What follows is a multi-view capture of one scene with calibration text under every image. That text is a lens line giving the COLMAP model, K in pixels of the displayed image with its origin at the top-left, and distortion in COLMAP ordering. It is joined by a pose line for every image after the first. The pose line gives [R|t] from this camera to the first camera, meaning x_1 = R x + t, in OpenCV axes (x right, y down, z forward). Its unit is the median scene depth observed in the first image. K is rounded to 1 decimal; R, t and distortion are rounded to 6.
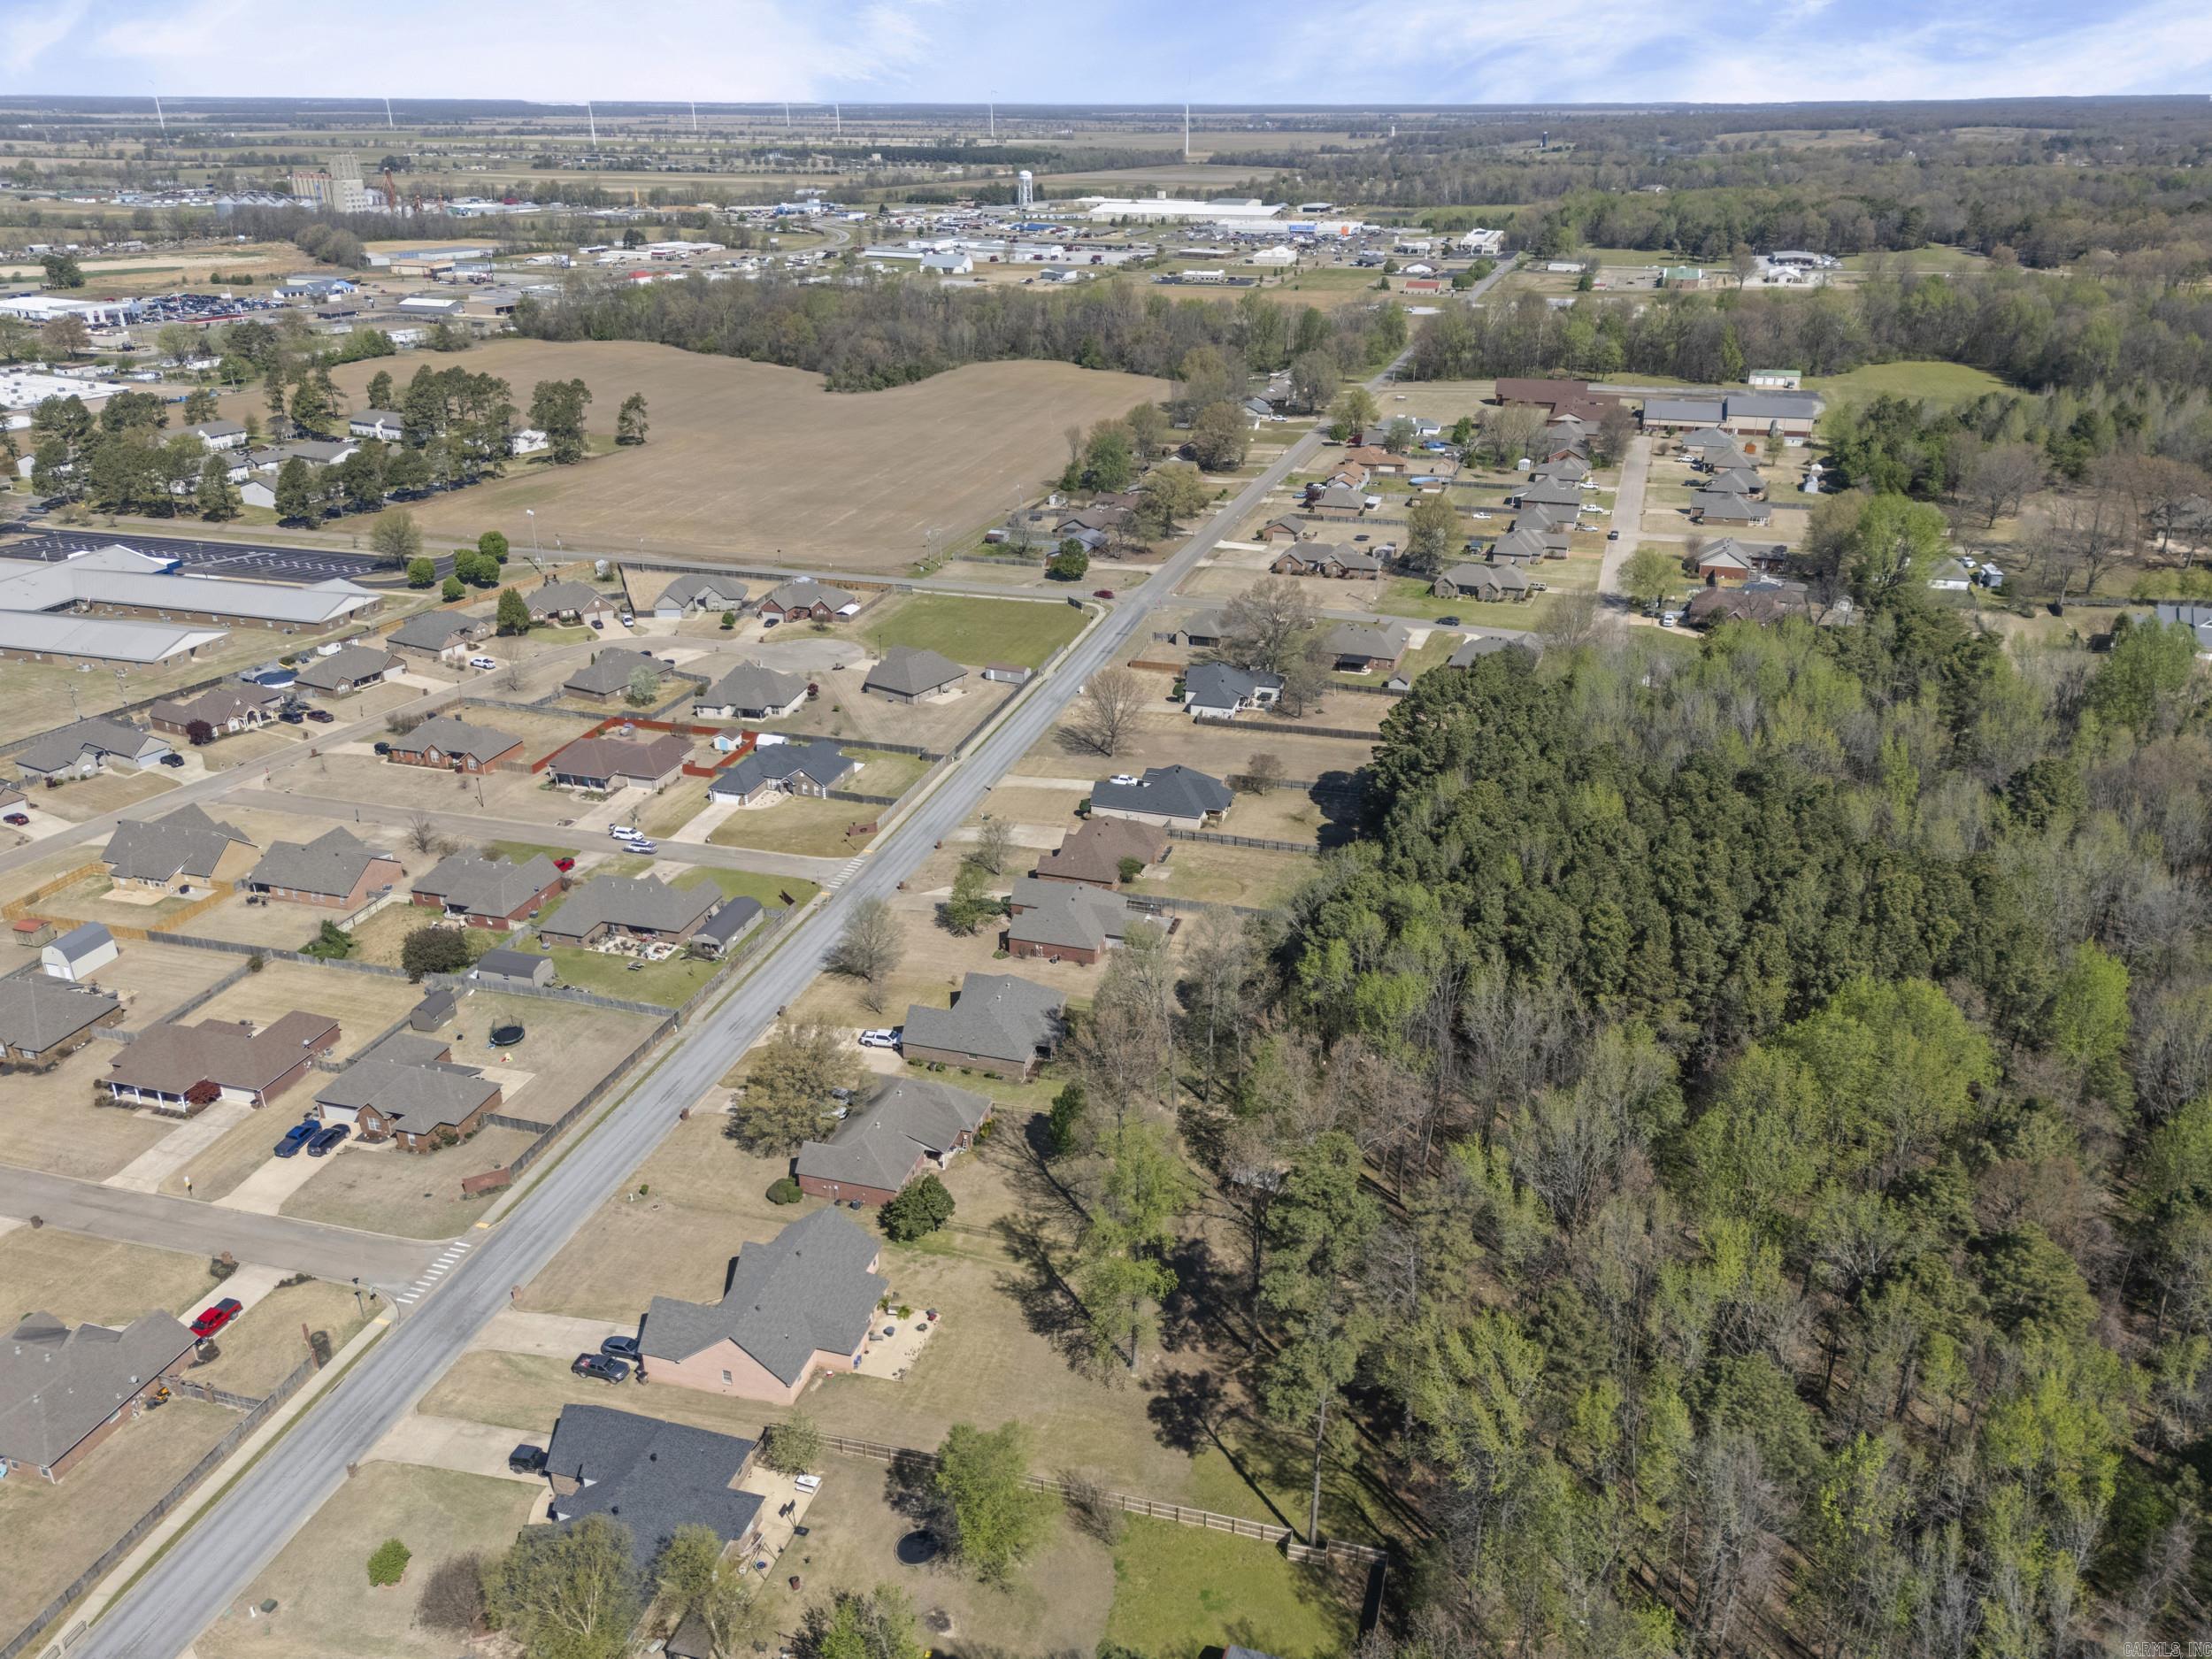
lens RADIAL K [[1616.6, 0, 1106.0], [0, 1616.6, 829.5], [0, 0, 1]] dist [0.089496, -0.102509]
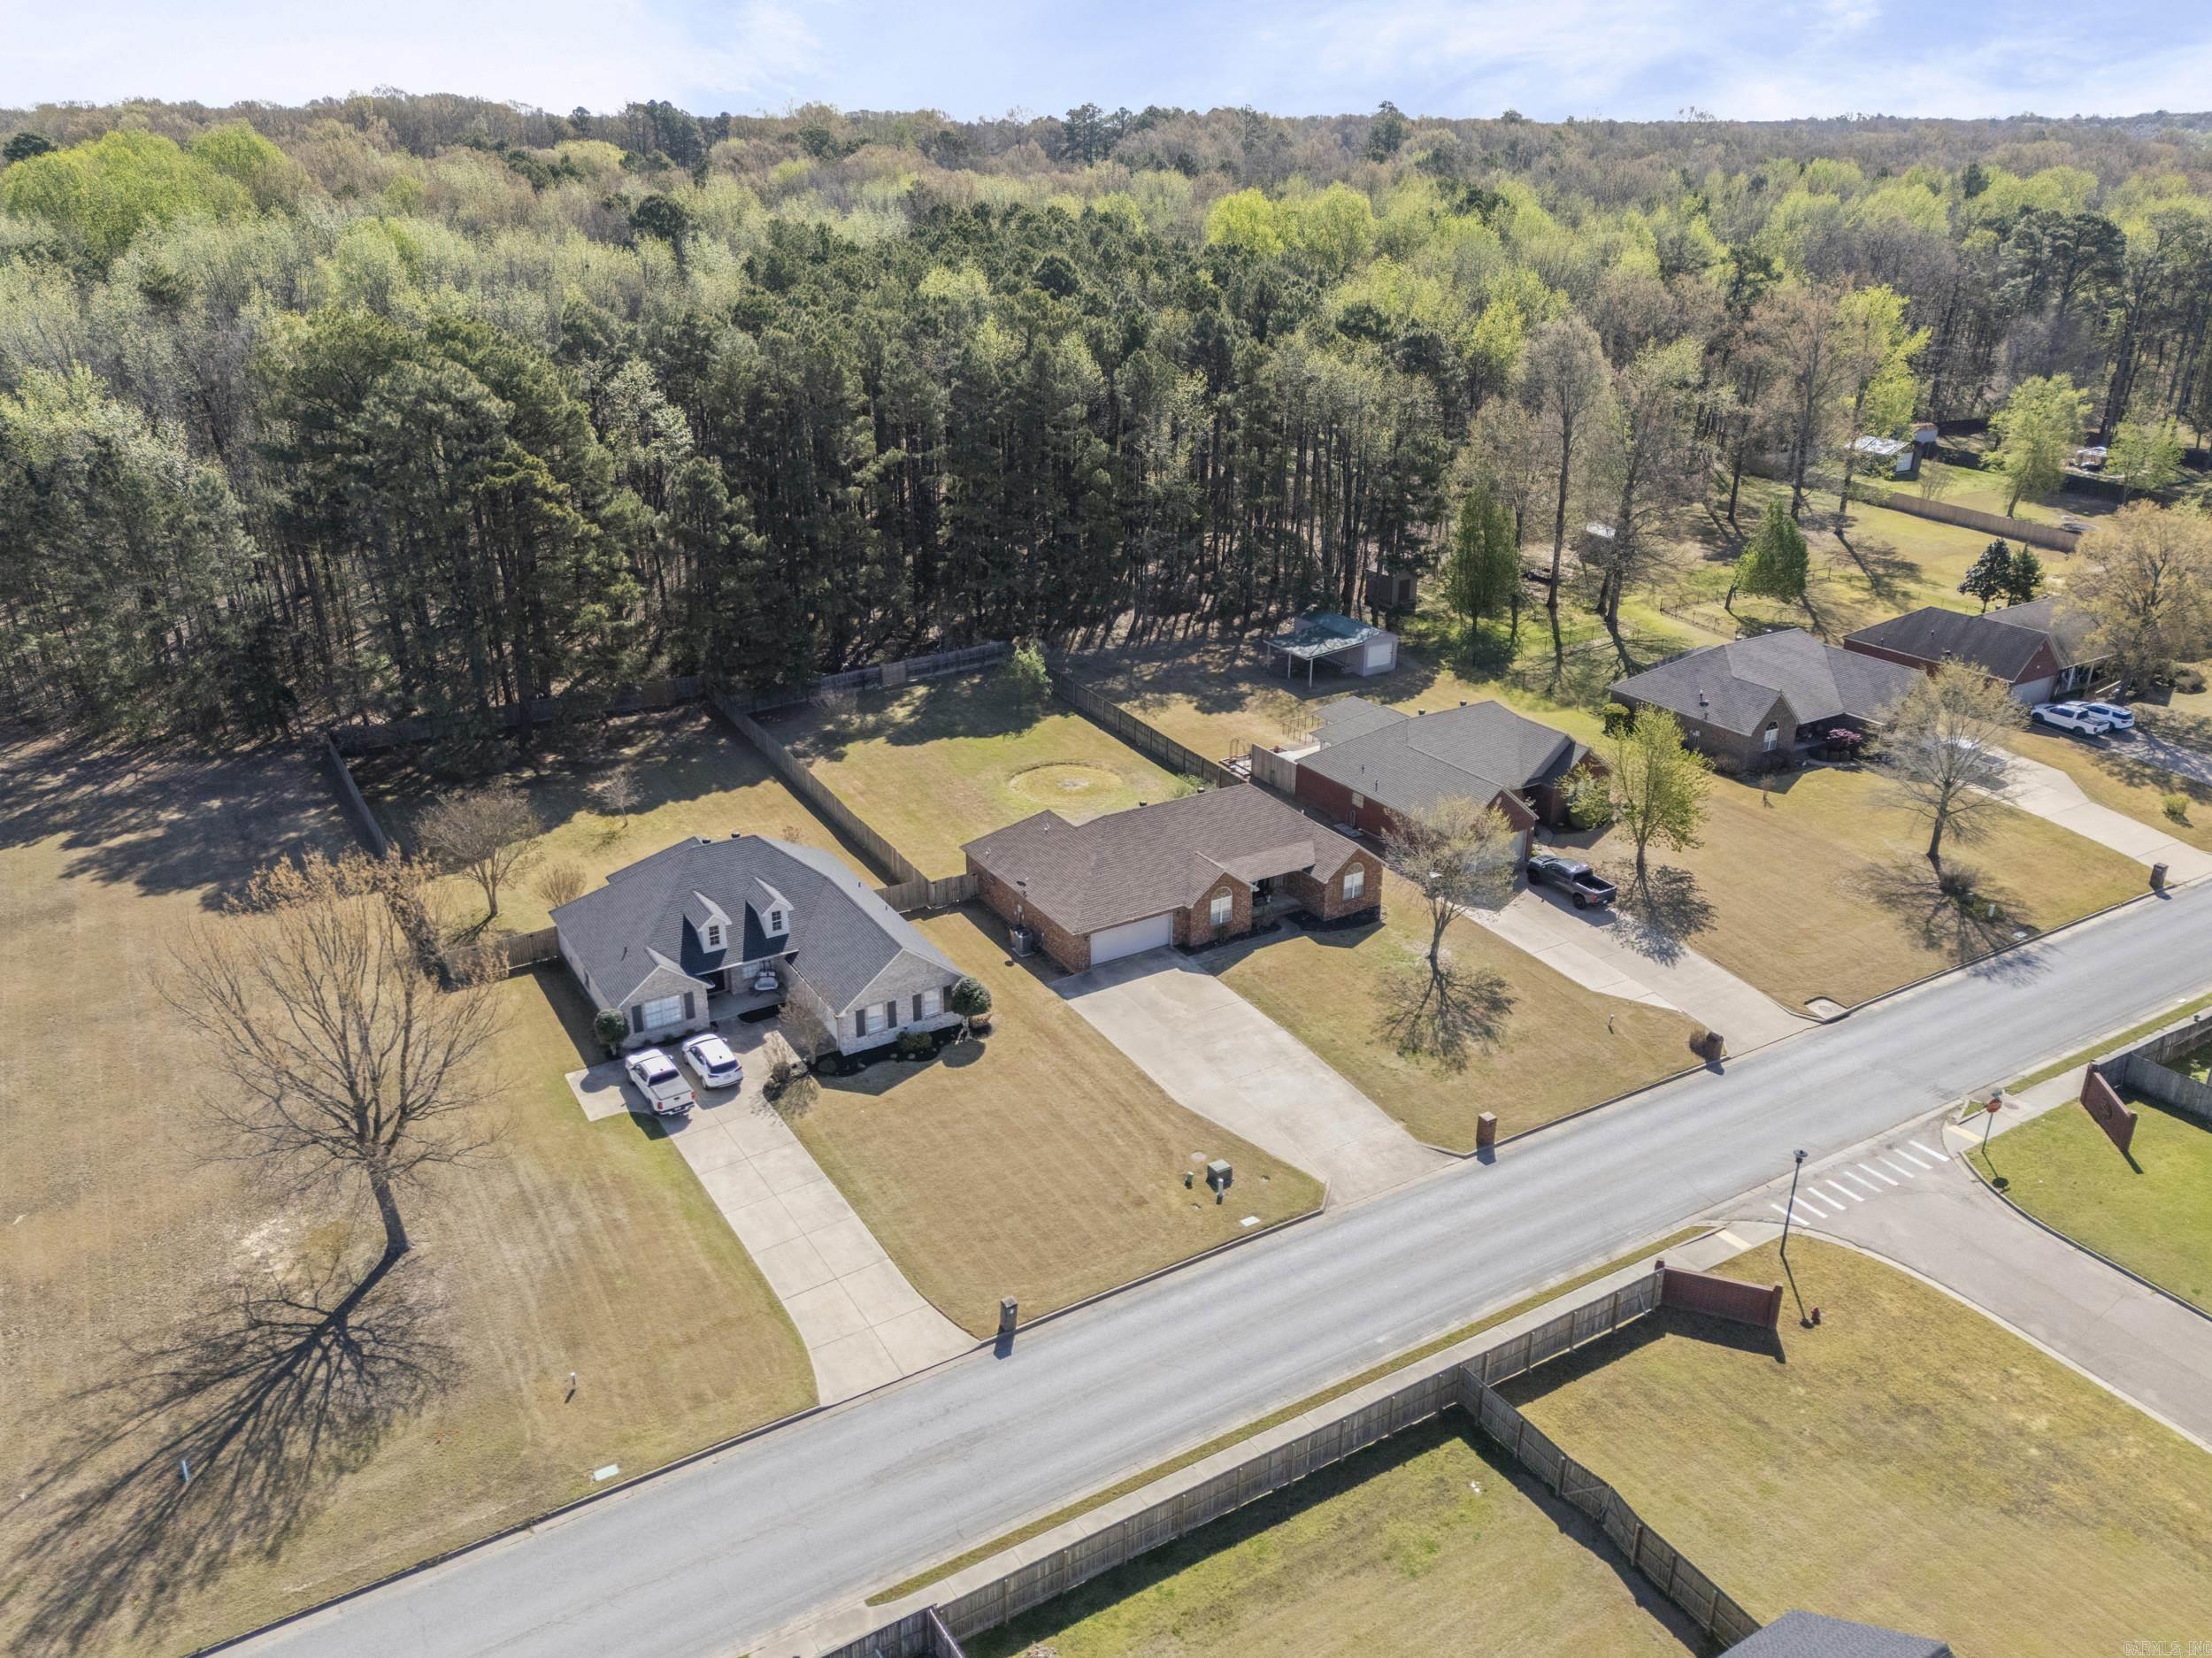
lens RADIAL K [[1641.1, 0, 1110.8], [0, 1641.1, 835.1], [0, 0, 1]] dist [0.089903, -0.101892]
pose [[-0.741496, -0.260395, 0.618368, -0.142900], [0.274716, 0.723003, 0.633874, -0.149857], [-0.612140, 0.639891, -0.464569, 0.738658]]
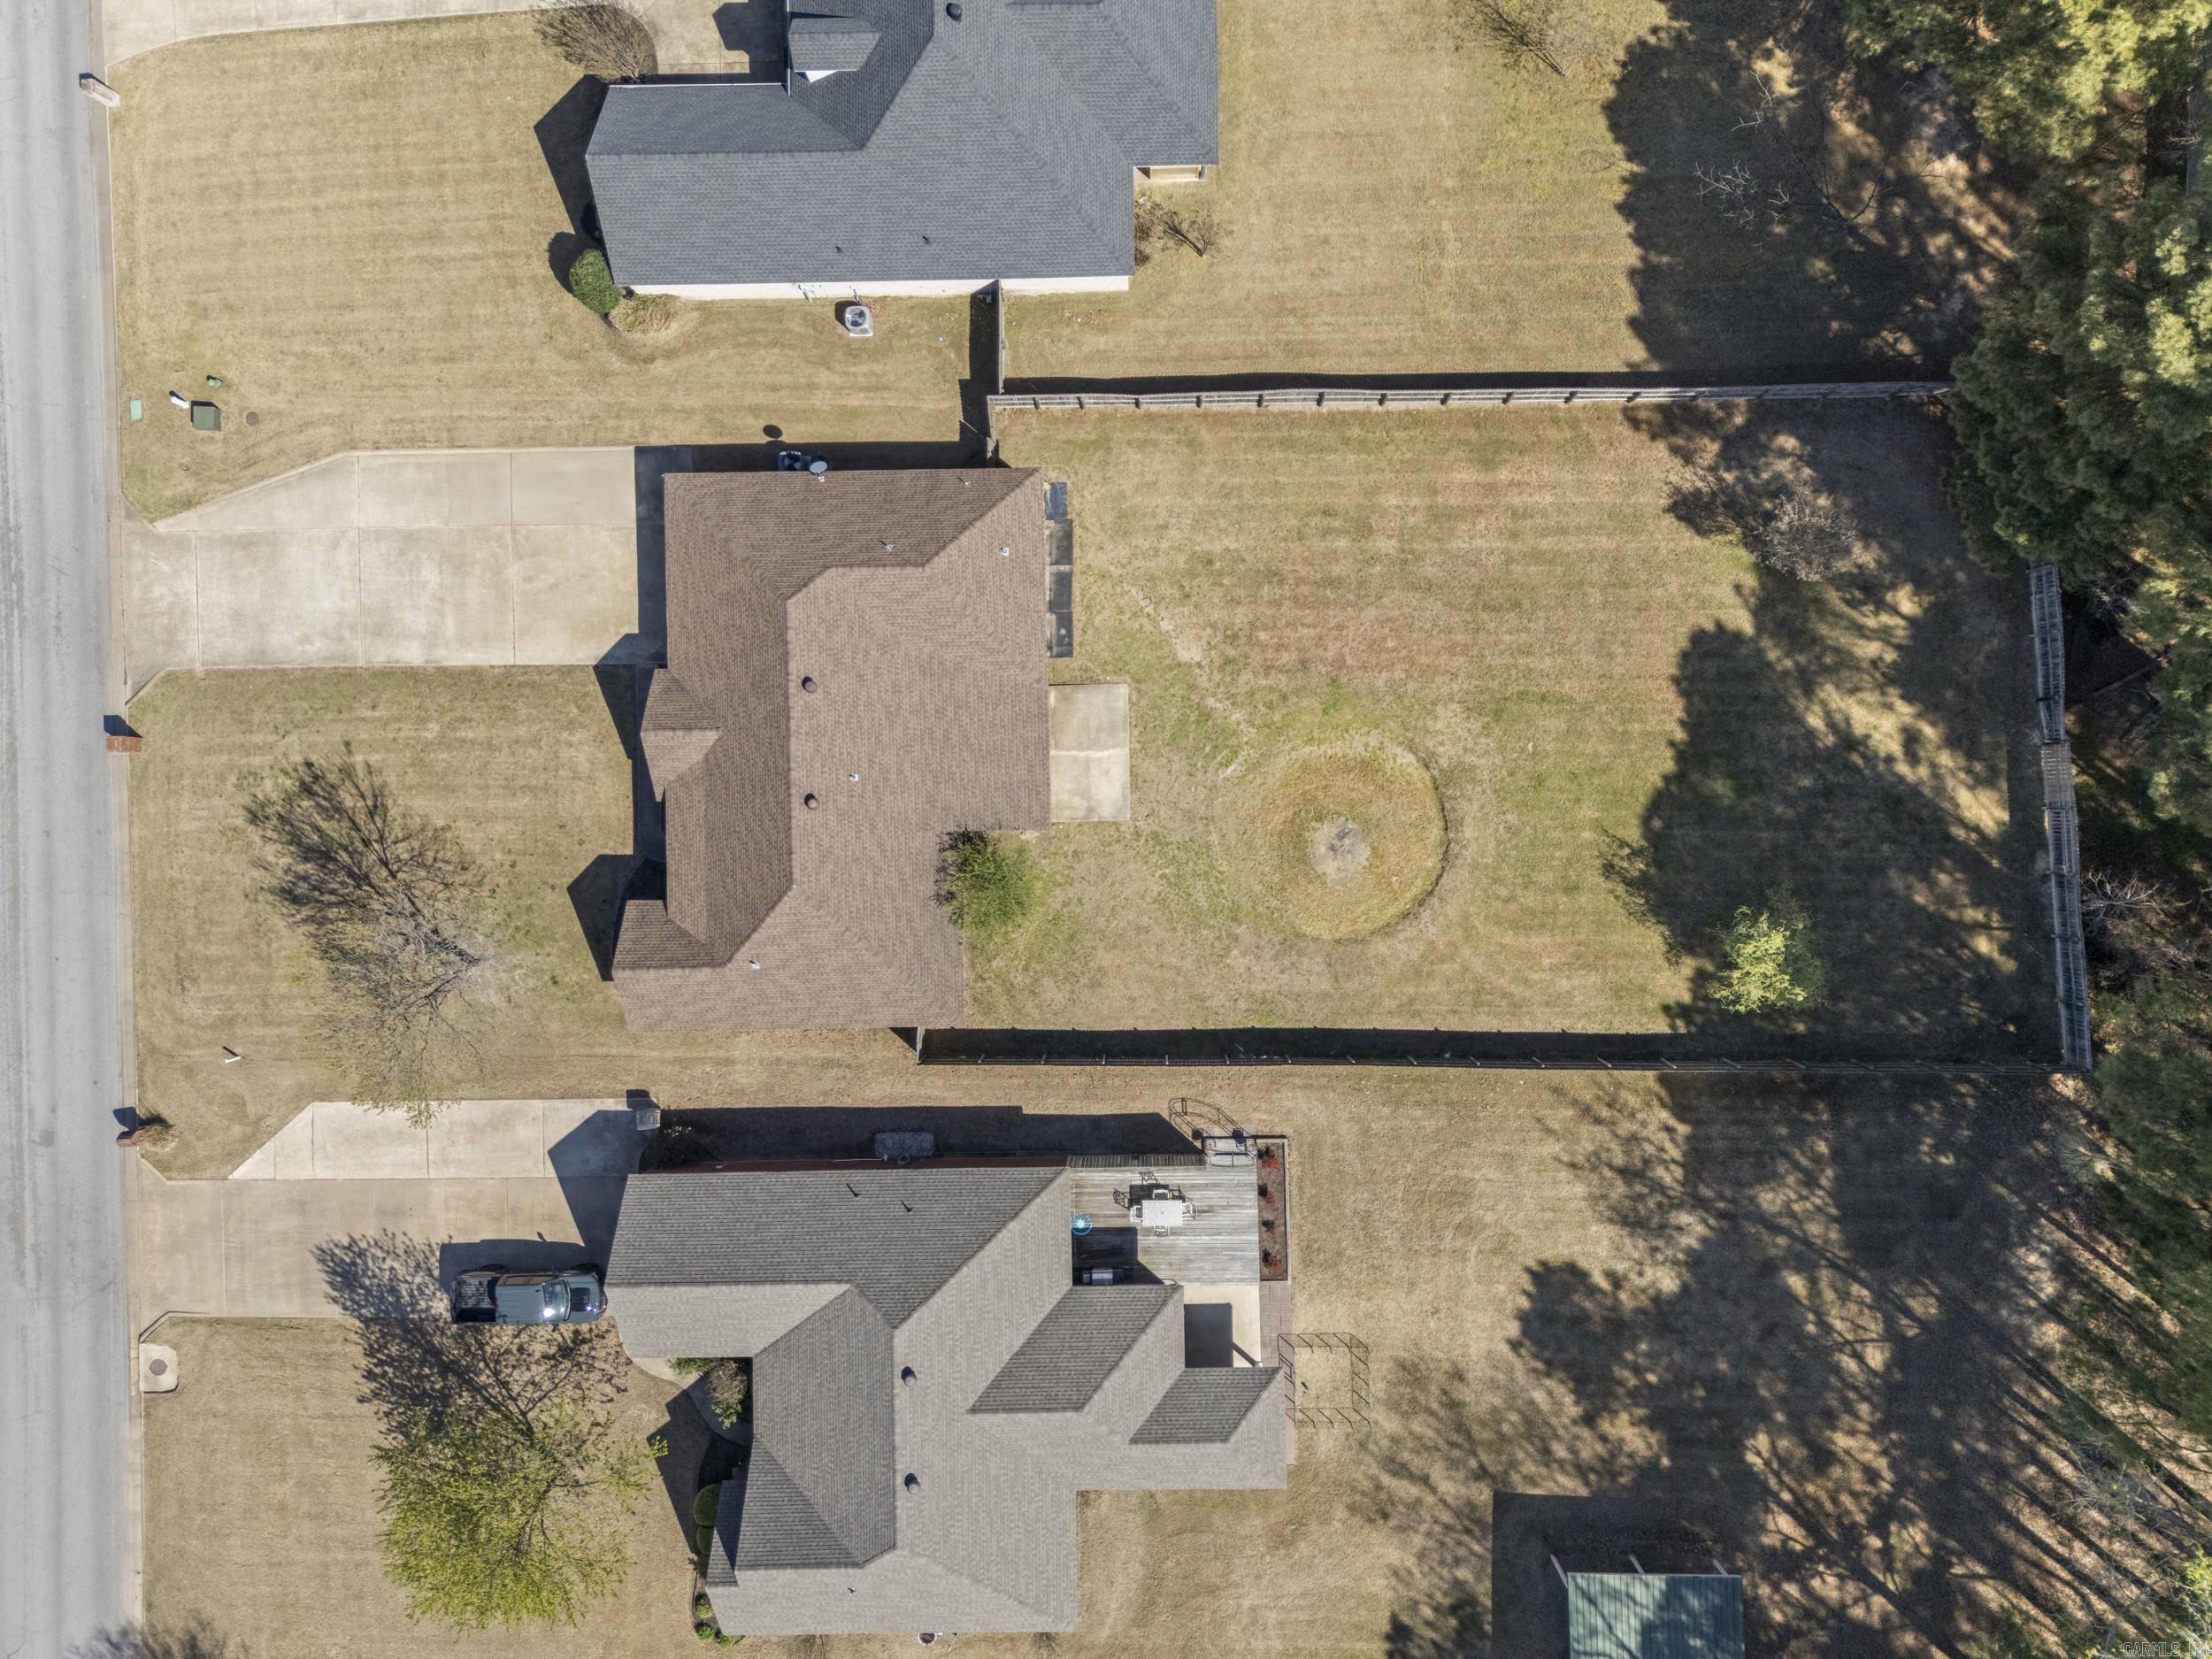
lens RADIAL K [[1616.6, 0, 1106.0], [0, 1616.6, 829.5], [0, 0, 1]] dist [0.089496, -0.102509]
pose [[0.951532, -0.306374, -0.026879, 0.024338], [0.150020, 0.386077, 0.910186, -0.120426], [-0.268480, -0.870103, 0.413327, 0.548550]]
